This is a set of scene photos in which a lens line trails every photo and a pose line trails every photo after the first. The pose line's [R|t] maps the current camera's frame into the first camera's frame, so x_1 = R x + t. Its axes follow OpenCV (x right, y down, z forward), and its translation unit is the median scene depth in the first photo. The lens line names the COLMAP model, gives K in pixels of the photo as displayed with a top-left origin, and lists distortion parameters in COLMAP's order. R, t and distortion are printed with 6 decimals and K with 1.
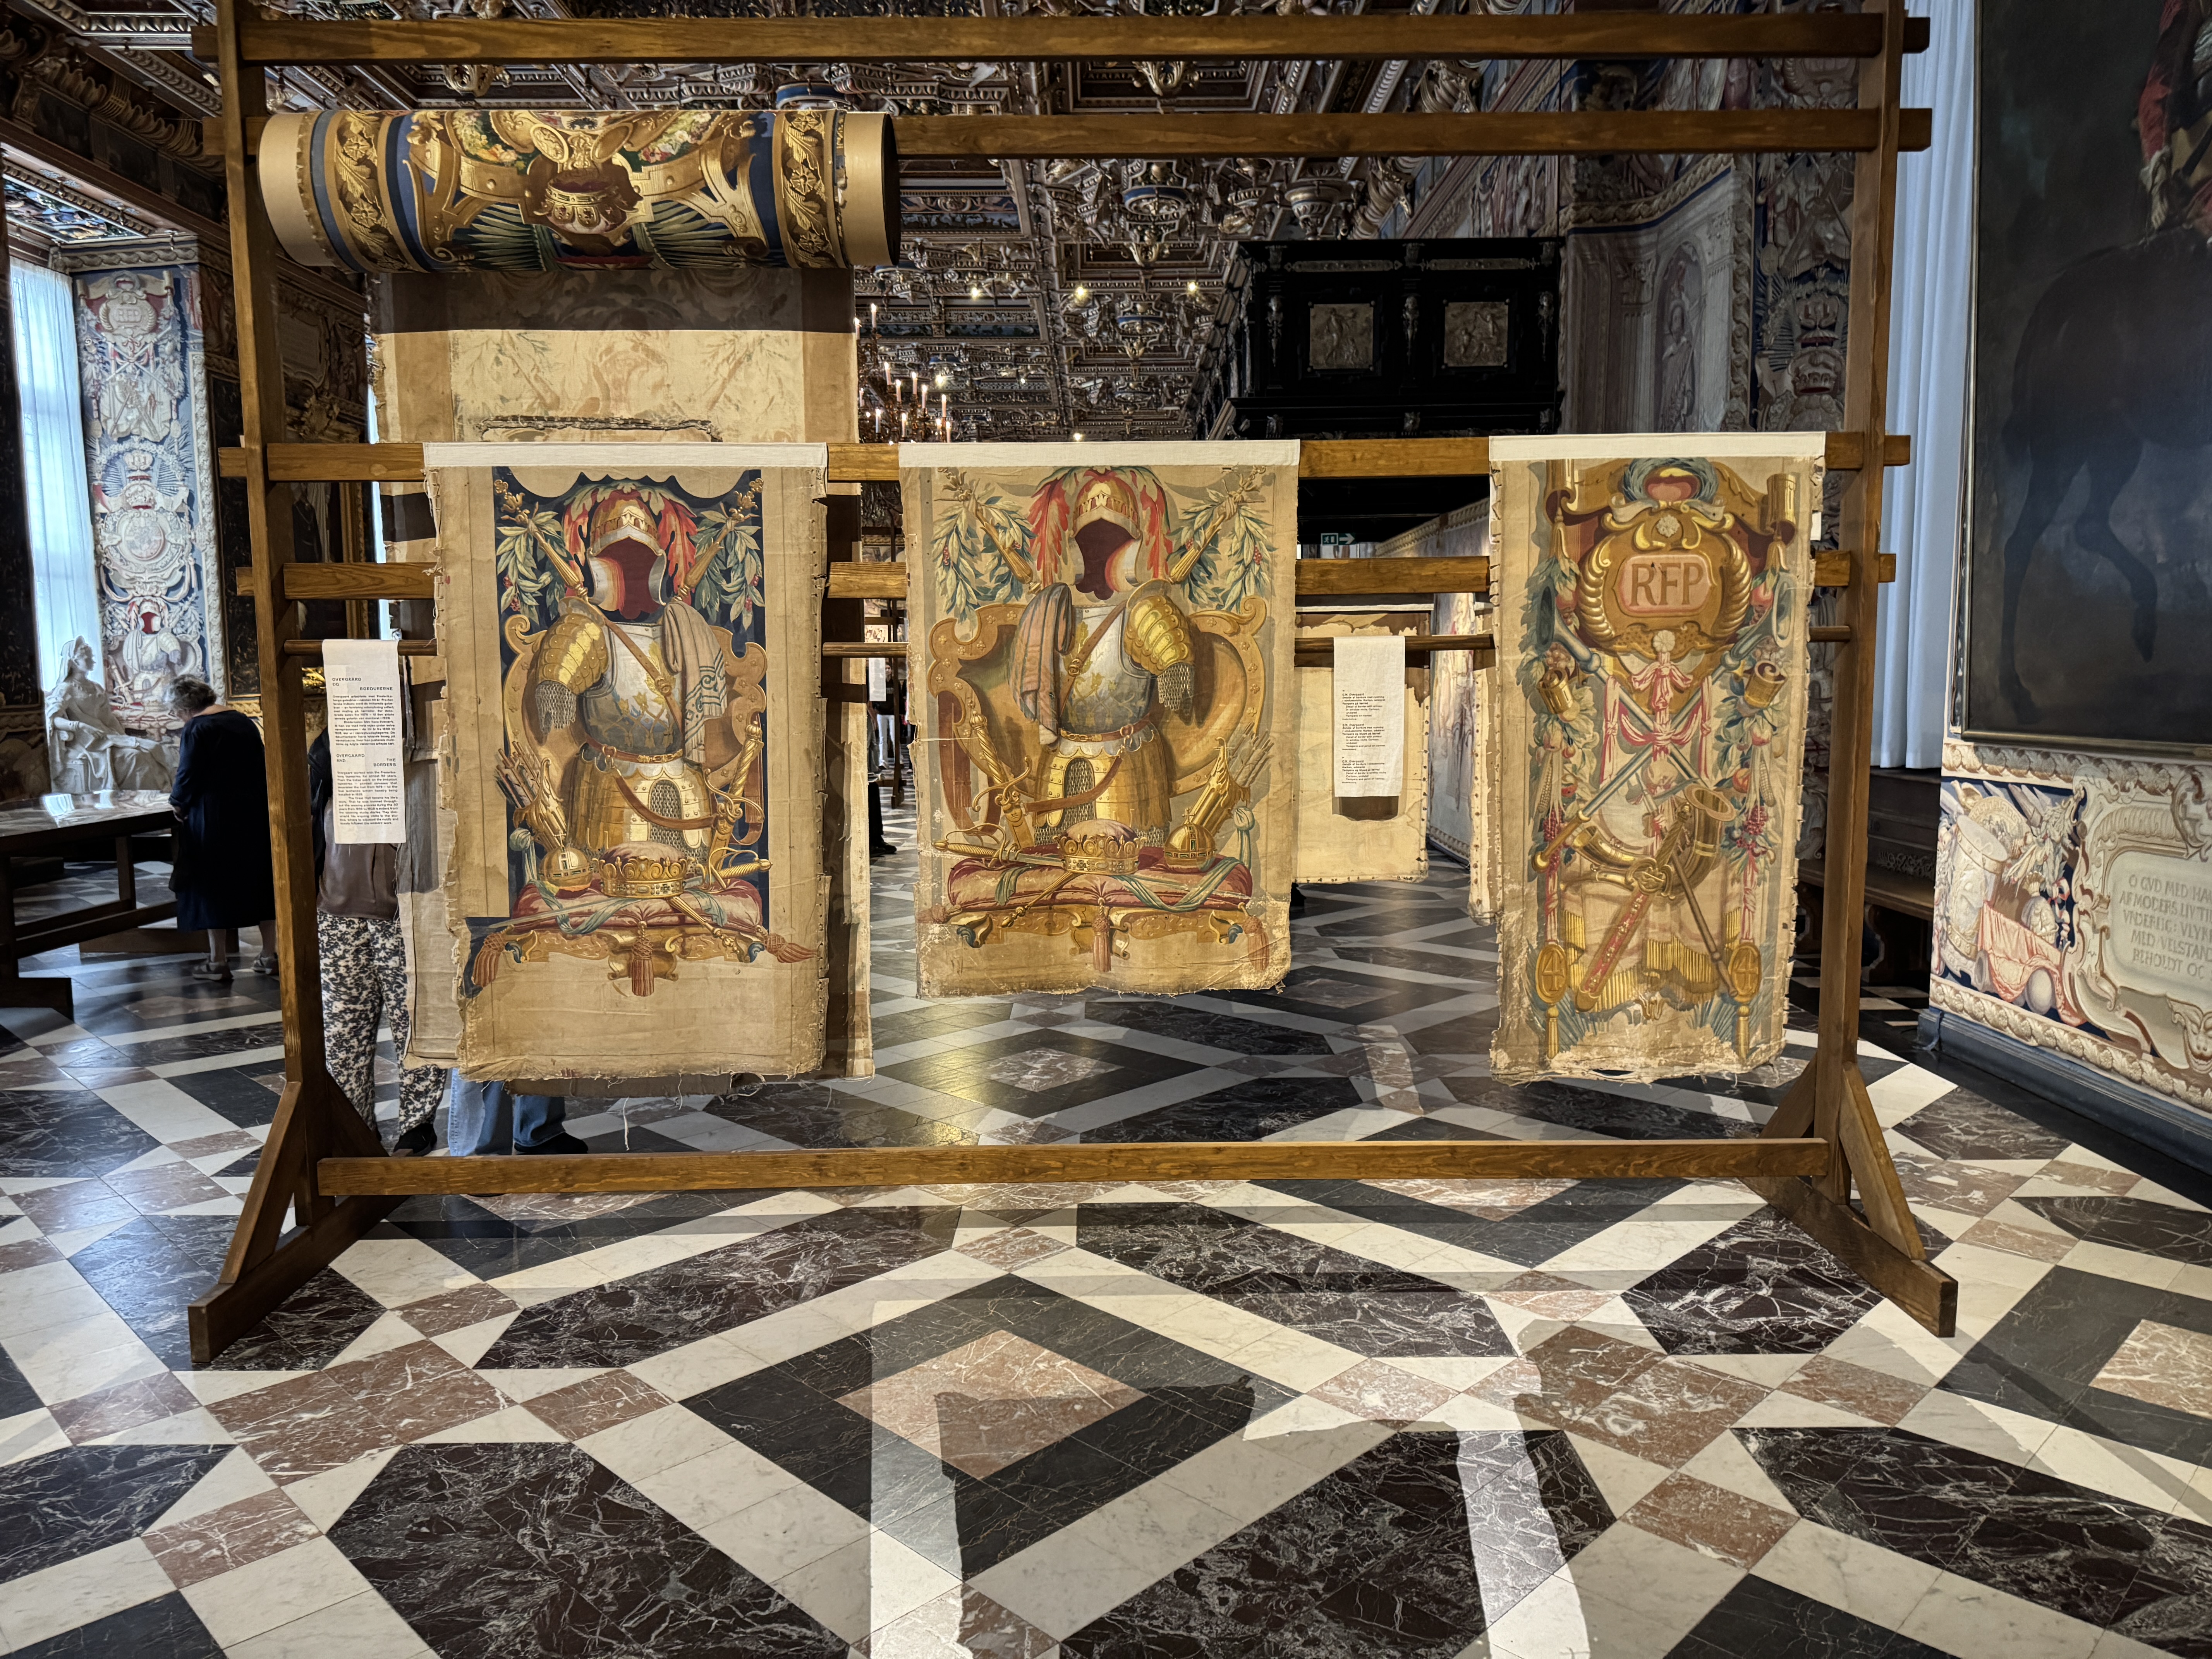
lens RADIAL K [[1554.2, 0, 1108.5], [0, 1554.2, 831.2], [0, 0, 1]] dist [-0.001783, -0.000977]
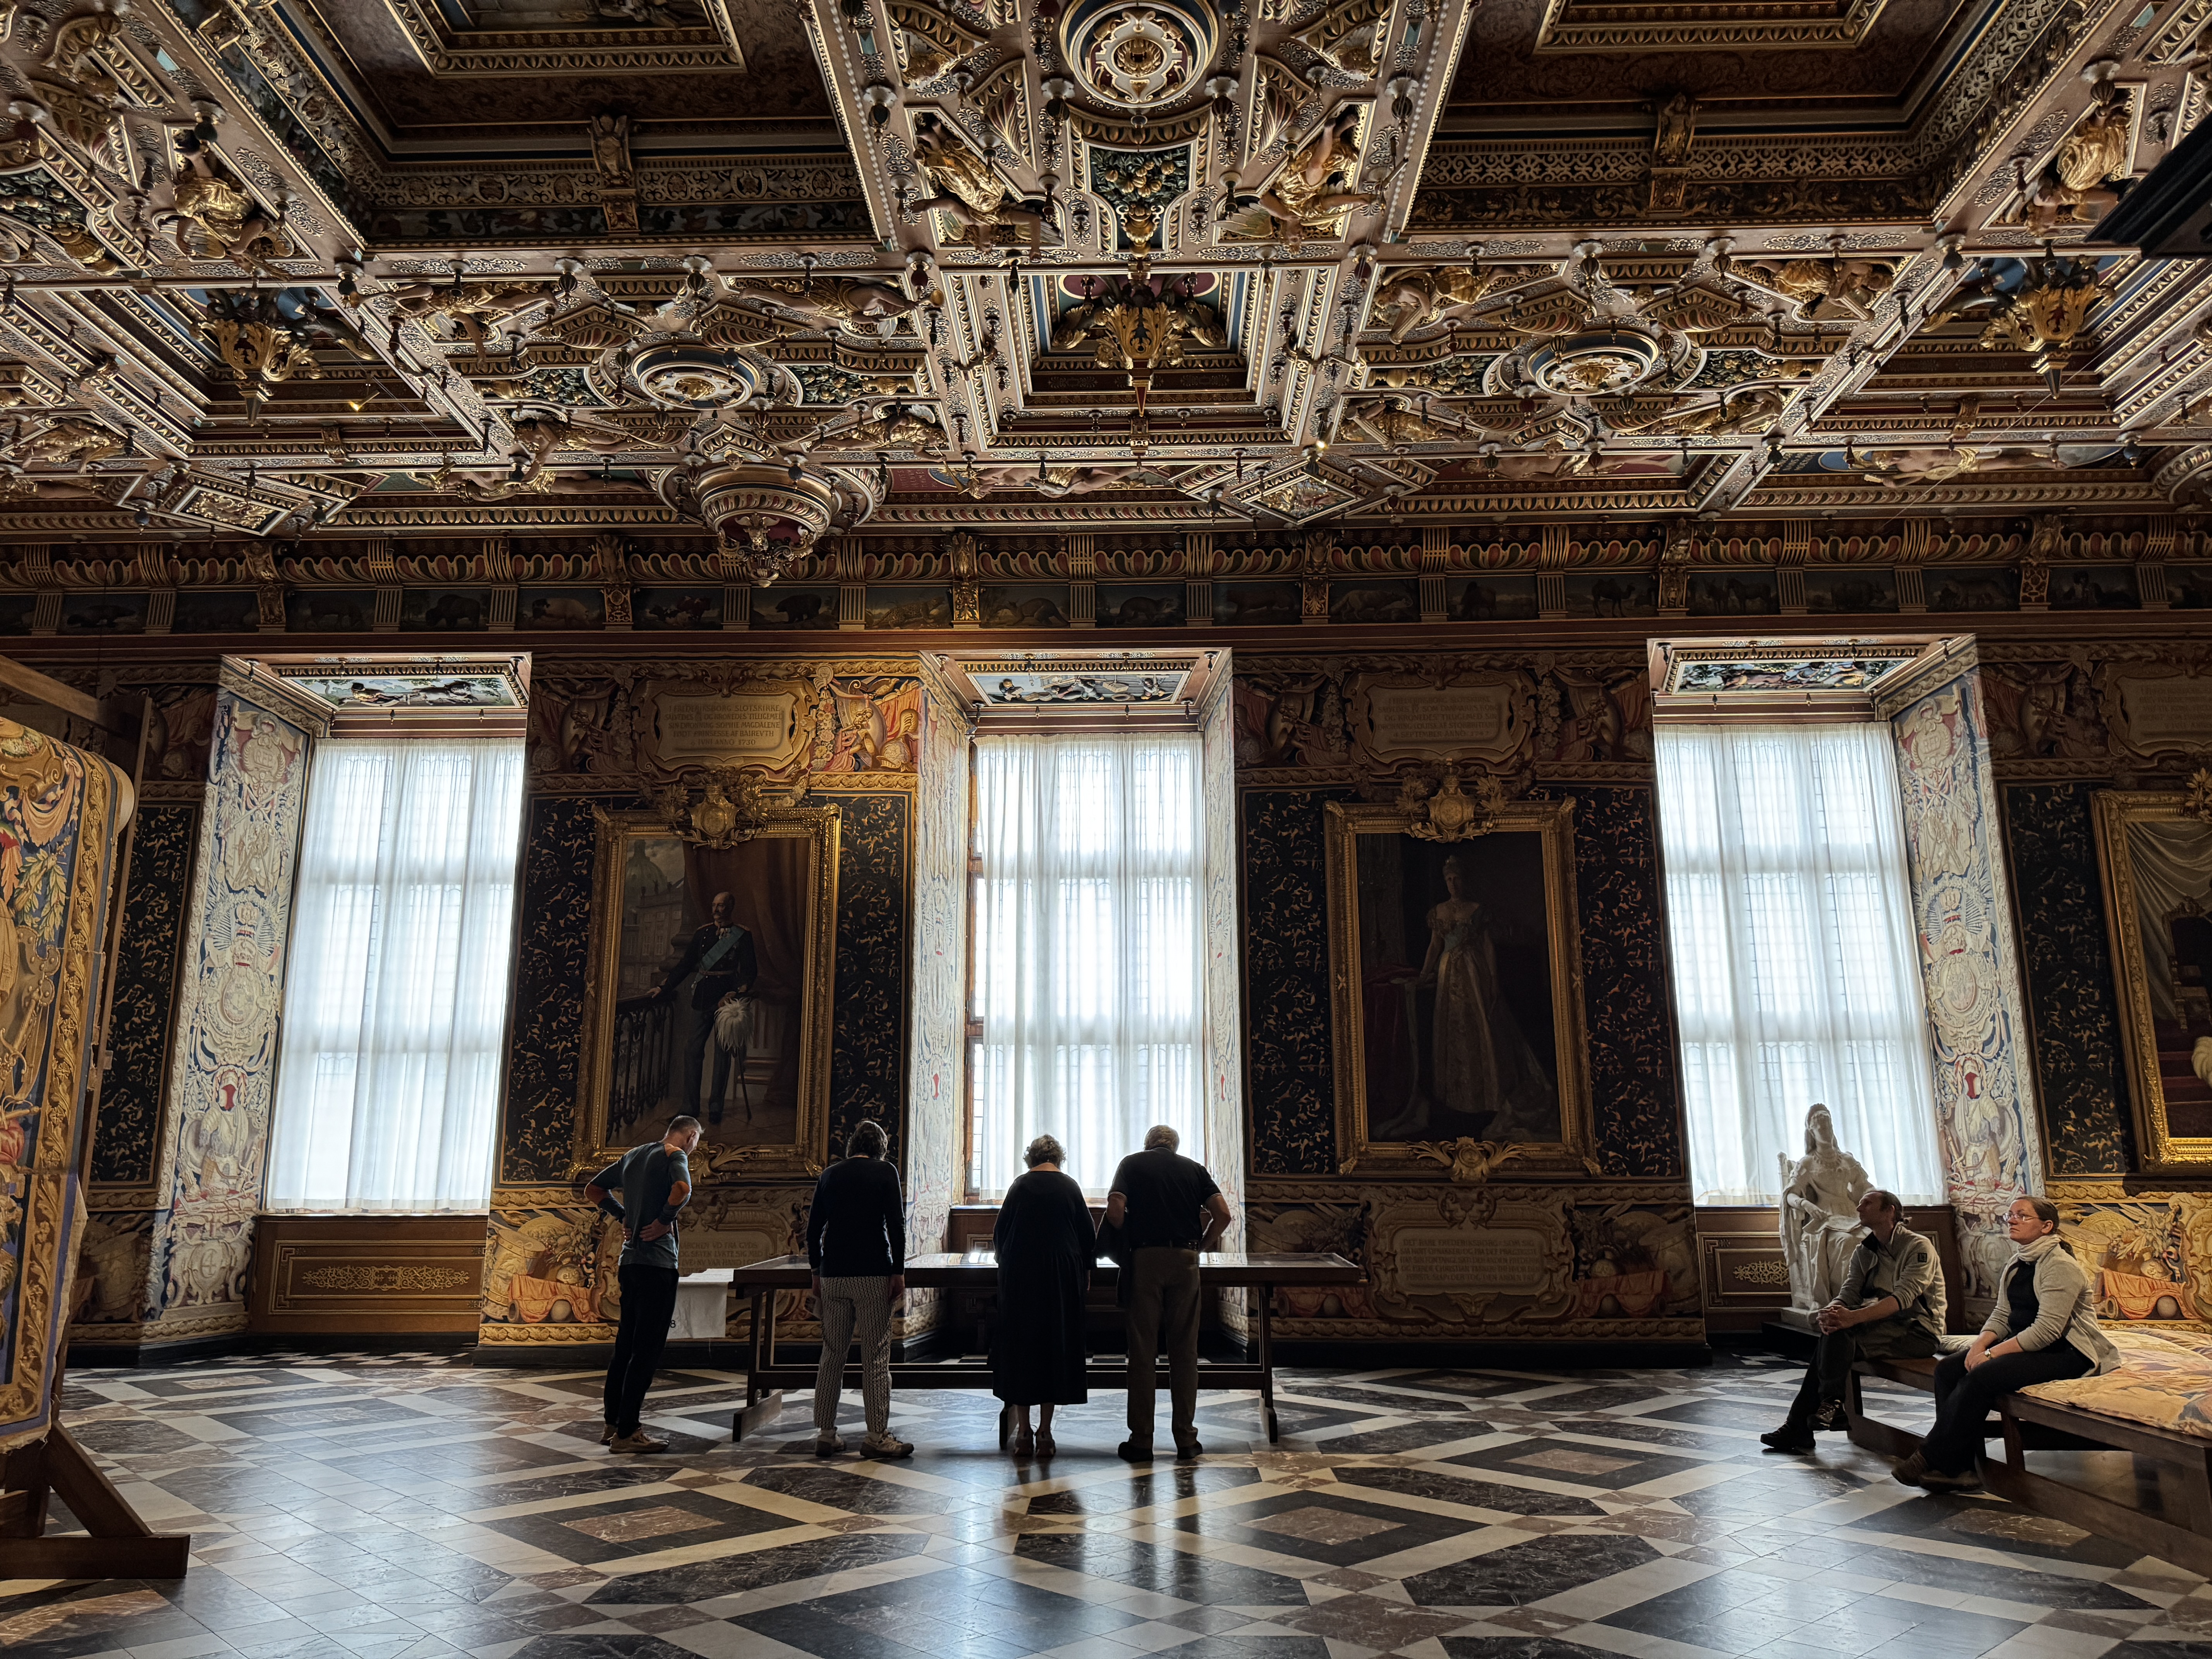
lens RADIAL K [[1554.2, 0, 1105.8], [0, 1554.2, 834.8], [0, 0, 1]] dist [-0.001783, -0.000977]
pose [[-0.027331, -0.204650, -0.978454, 0.253135], [-0.102457, 0.974238, -0.200906, -0.049404], [0.994362, 0.094758, -0.047595, 0.563922]]
